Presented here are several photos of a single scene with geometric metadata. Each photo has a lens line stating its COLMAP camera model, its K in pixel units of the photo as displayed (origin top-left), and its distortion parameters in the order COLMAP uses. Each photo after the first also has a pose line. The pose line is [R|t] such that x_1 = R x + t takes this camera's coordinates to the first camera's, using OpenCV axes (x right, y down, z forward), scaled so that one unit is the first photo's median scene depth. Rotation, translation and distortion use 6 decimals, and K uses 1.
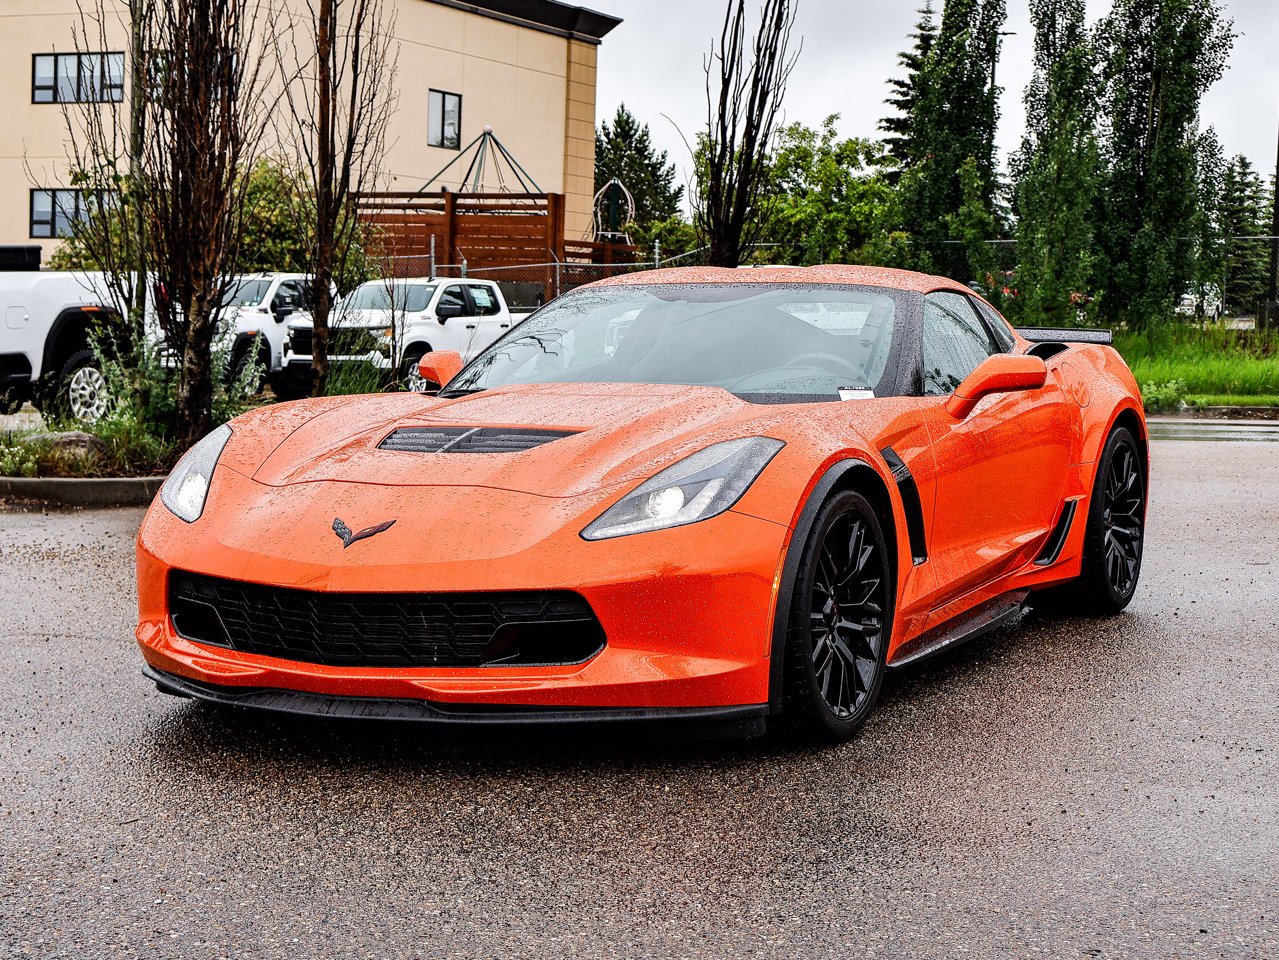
lens RADIAL K [[2353.5, 0, 699.1], [0, 2353.5, 478.5], [0, 0, 1]] dist [0.001441, -0.042408]
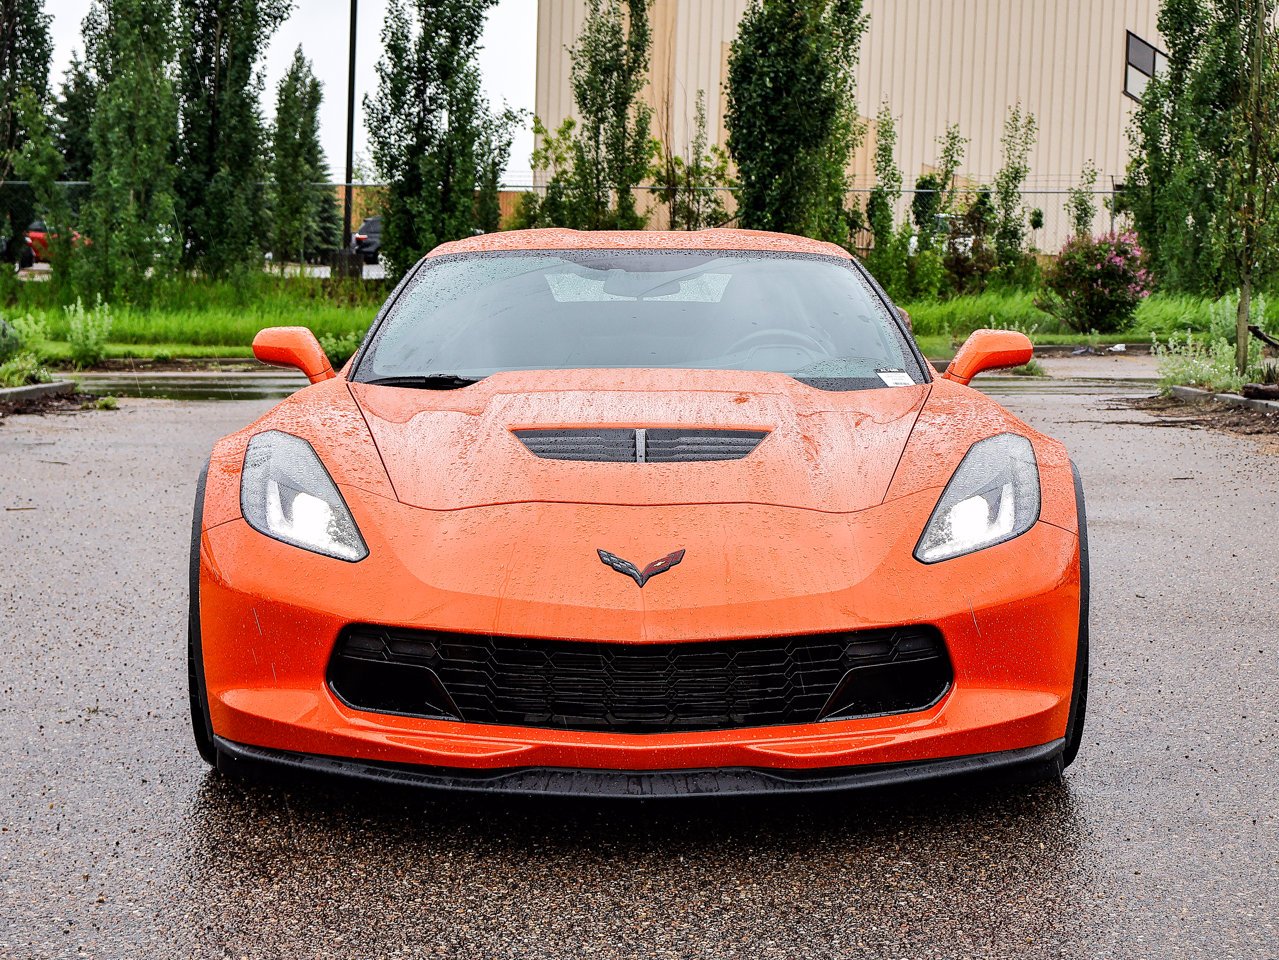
lens RADIAL K [[2353.5, 0, 699.1], [0, 2353.5, 478.5], [0, 0, 1]] dist [0.001441, -0.042408]
pose [[0.889662, -0.033063, 0.455421, -0.482206], [0.021758, 0.999312, 0.030045, -0.030301], [-0.456101, -0.016821, 0.889769, 0.265834]]
